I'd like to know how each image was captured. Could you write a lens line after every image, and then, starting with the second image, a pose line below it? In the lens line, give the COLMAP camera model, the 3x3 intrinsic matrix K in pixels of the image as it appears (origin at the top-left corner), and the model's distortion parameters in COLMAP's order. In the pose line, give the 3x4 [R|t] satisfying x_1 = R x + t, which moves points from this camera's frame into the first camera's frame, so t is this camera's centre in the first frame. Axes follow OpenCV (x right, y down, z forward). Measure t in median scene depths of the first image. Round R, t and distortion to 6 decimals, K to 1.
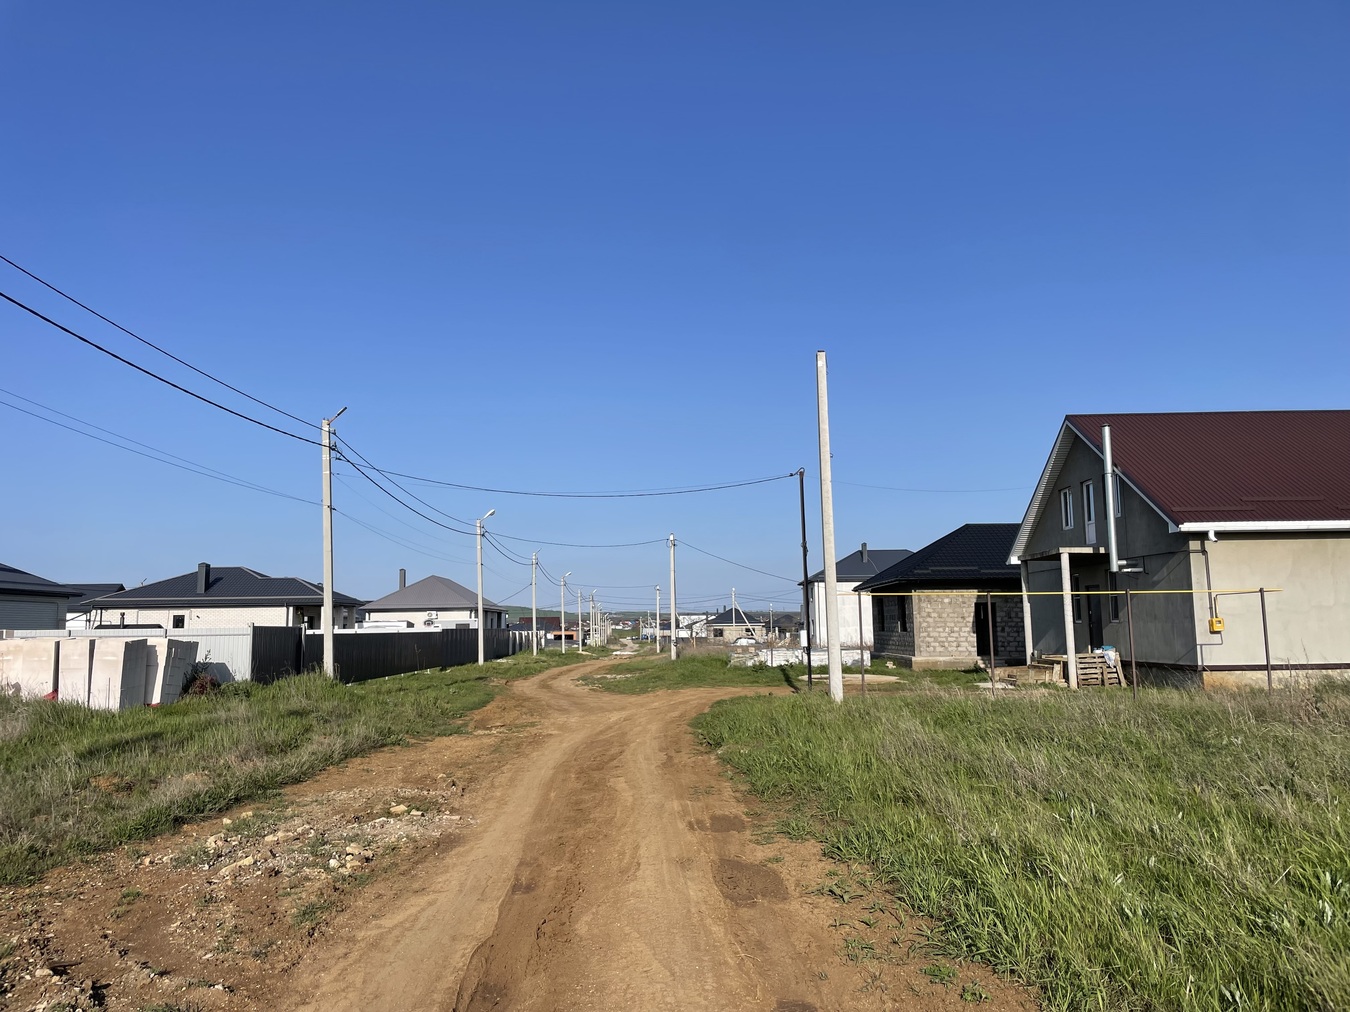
lens RADIAL K [[1026.0, 0, 667.1], [0, 1026.0, 509.3], [0, 0, 1]] dist [0.105337, -0.142931]
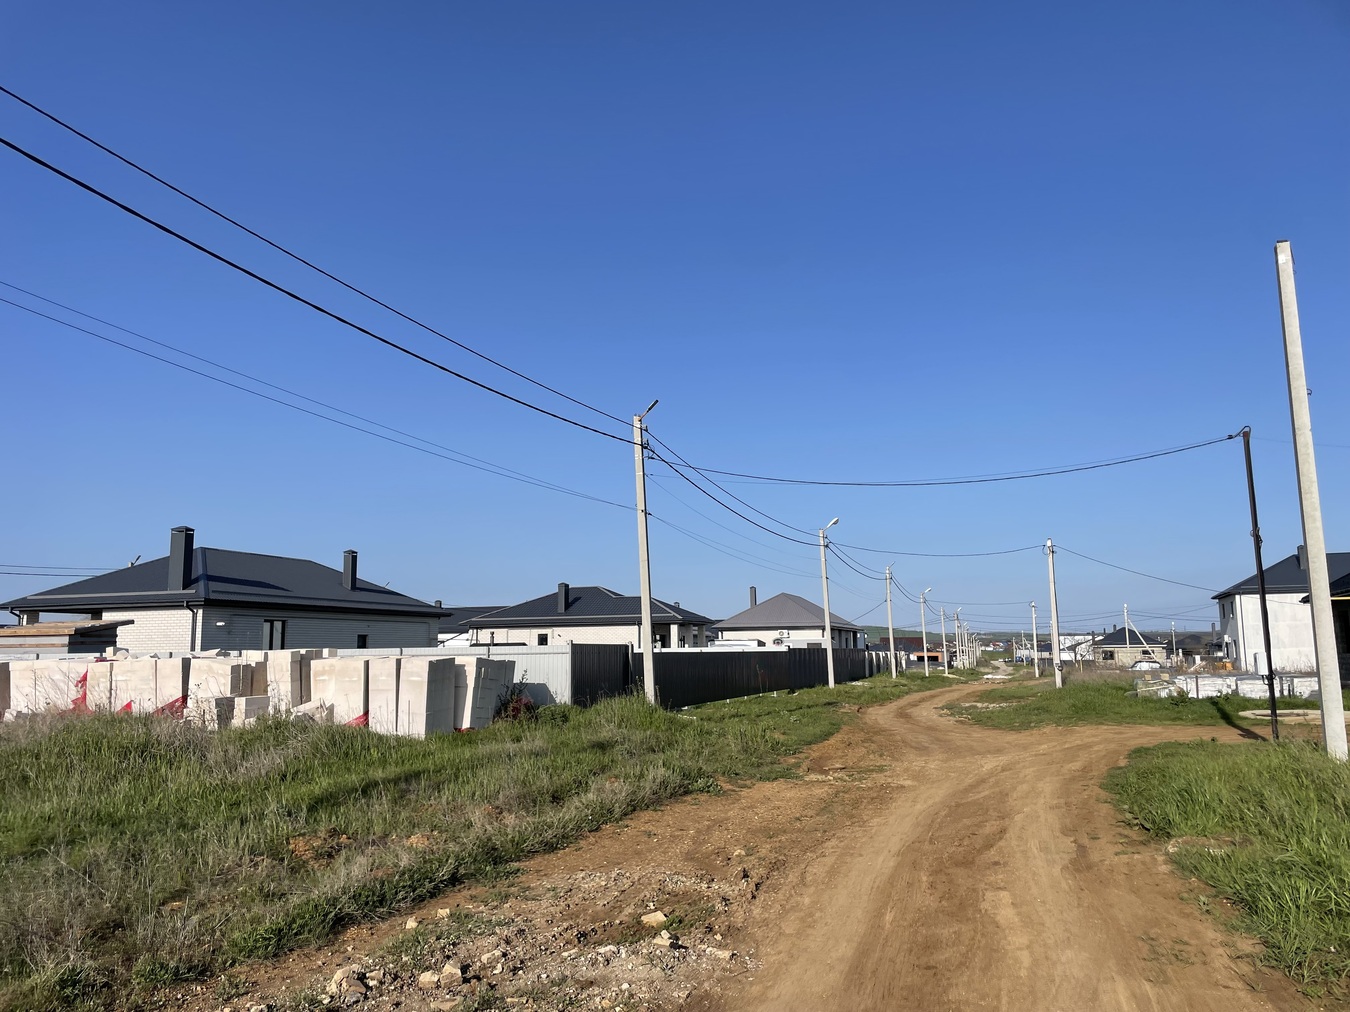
lens RADIAL K [[1026.0, 0, 667.1], [0, 1026.0, 509.3], [0, 0, 1]] dist [0.105337, -0.142931]
pose [[0.940912, -0.045598, -0.335569, -0.004667], [0.039097, 0.998894, -0.026106, 0.013278], [0.336388, 0.011443, 0.941654, 0.110008]]
